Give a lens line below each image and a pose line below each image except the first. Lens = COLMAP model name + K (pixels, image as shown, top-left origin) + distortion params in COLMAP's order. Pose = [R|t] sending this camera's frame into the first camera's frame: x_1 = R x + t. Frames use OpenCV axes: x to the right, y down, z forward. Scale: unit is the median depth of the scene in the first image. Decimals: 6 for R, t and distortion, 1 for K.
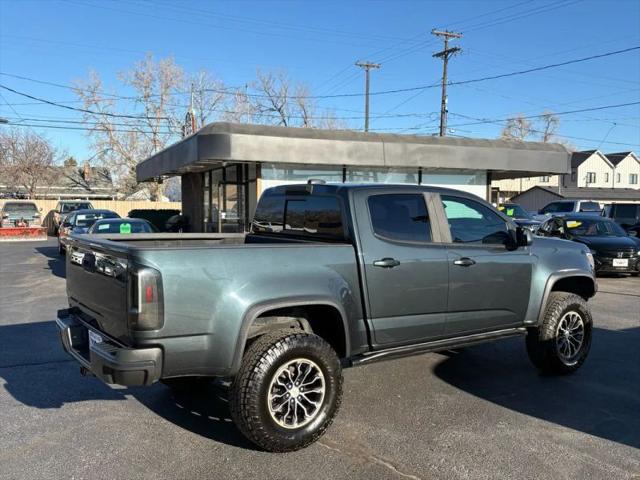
lens RADIAL K [[632.1, 0, 326.8], [0, 632.1, 238.8], [0, 0, 1]] dist [0.035973, 0.000000]
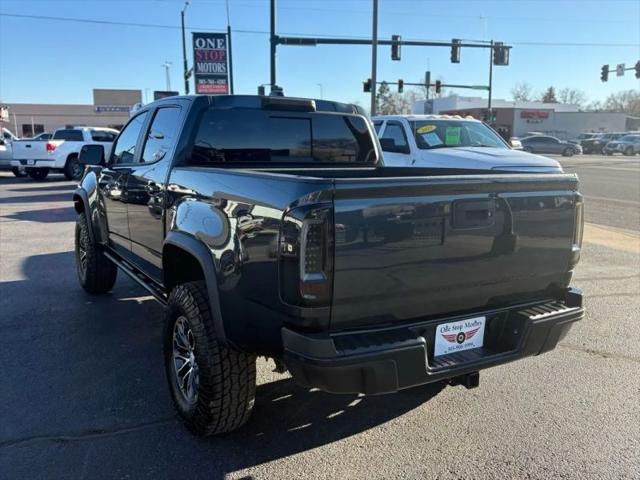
lens RADIAL K [[571.3, 0, 324.1], [0, 571.3, 238.6], [0, 0, 1]] dist [0.074417, -0.073618]
pose [[0.078151, -0.178319, 0.980864, -0.793226], [0.047757, 0.983413, 0.174978, -0.036226], [-0.995797, 0.033169, 0.085370, 0.924939]]
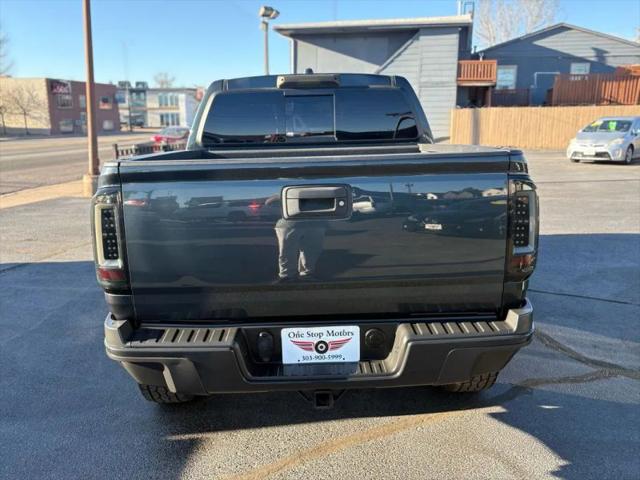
lens RADIAL K [[571.3, 0, 324.8], [0, 571.3, 233.3], [0, 0, 1]] dist [0.074417, -0.073618]
pose [[0.563935, -0.188722, 0.803966, -0.634273], [0.085988, 0.981665, 0.170119, -0.013894], [-0.821330, -0.026805, 0.569823, 0.608307]]
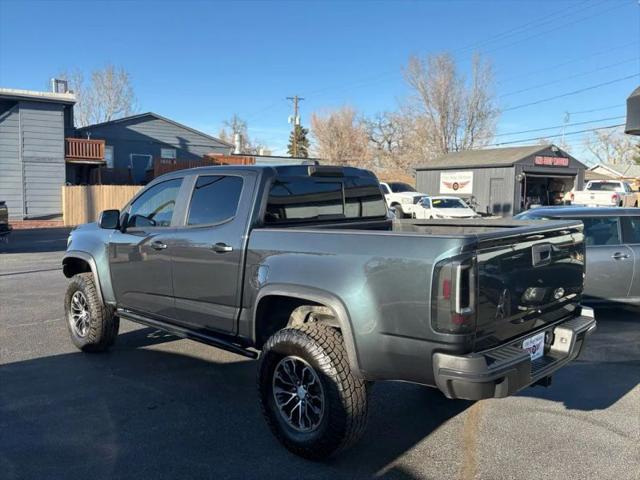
lens RADIAL K [[571.3, 0, 317.9], [0, 571.3, 241.7], [0, 0, 1]] dist [0.074417, -0.073618]
pose [[-0.160468, -0.105926, 0.981341, -0.902196], [0.074147, 0.990122, 0.118998, -0.076733], [-0.984252, 0.091859, -0.151029, 1.183311]]
